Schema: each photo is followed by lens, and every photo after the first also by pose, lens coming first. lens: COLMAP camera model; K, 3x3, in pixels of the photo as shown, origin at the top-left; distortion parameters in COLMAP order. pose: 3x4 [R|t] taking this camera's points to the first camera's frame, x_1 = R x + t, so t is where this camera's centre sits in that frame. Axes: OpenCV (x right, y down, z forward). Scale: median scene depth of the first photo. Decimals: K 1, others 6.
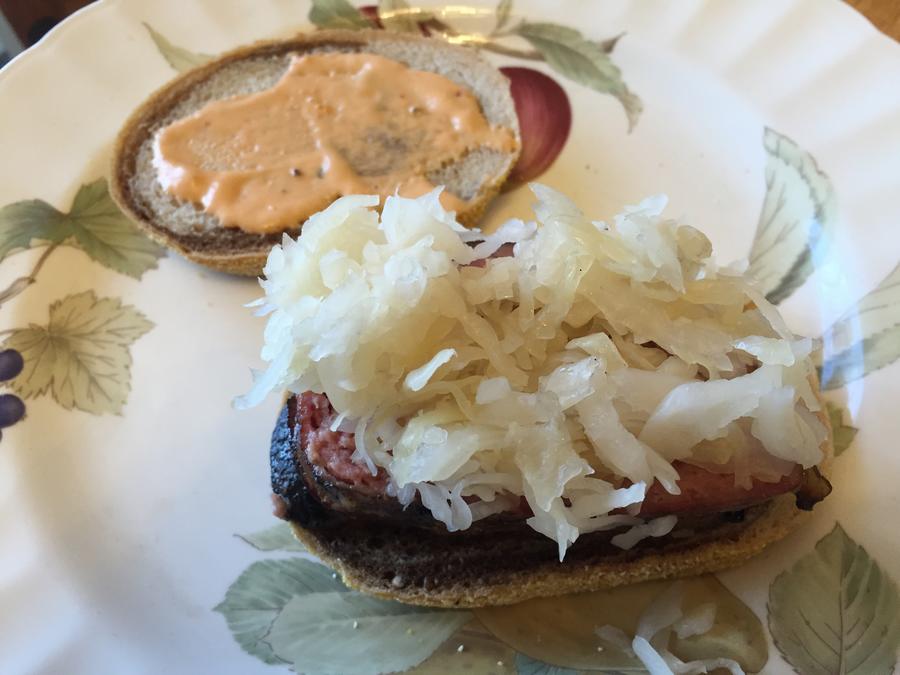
lens RADIAL K [[791.2, 0, 450.0], [0, 791.2, 337.5], [0, 0, 1]] dist [-0.007603, -0.018101]
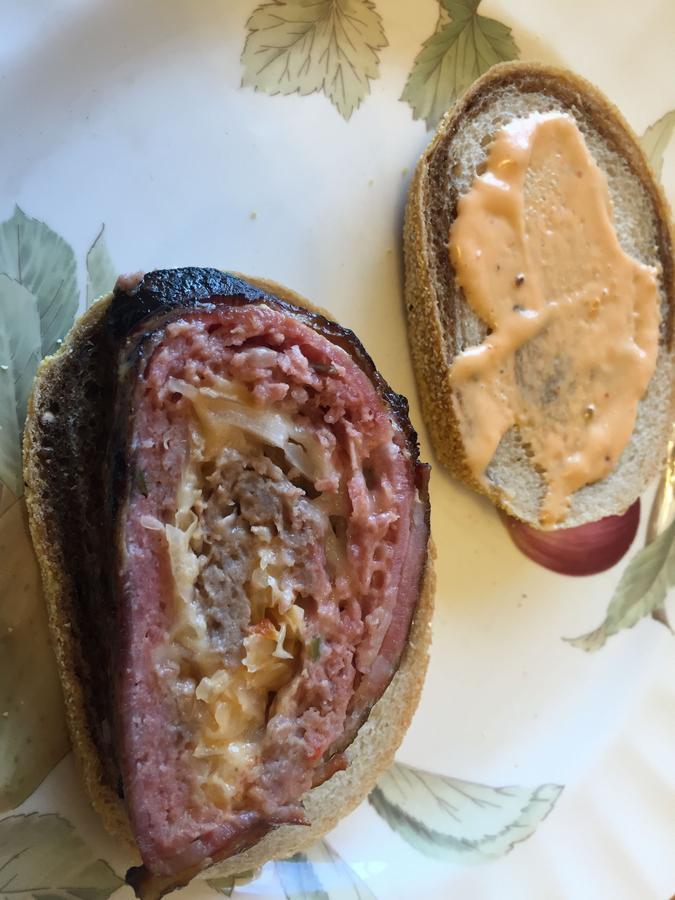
lens RADIAL K [[791.2, 0, 337.5], [0, 791.2, 450.0], [0, 0, 1]] dist [-0.007603, -0.018101]
pose [[0.004291, 0.996697, 0.081099, -0.077813], [-0.998179, -0.000611, 0.060313, -0.058018], [0.060163, -0.081210, 0.994880, 0.091800]]
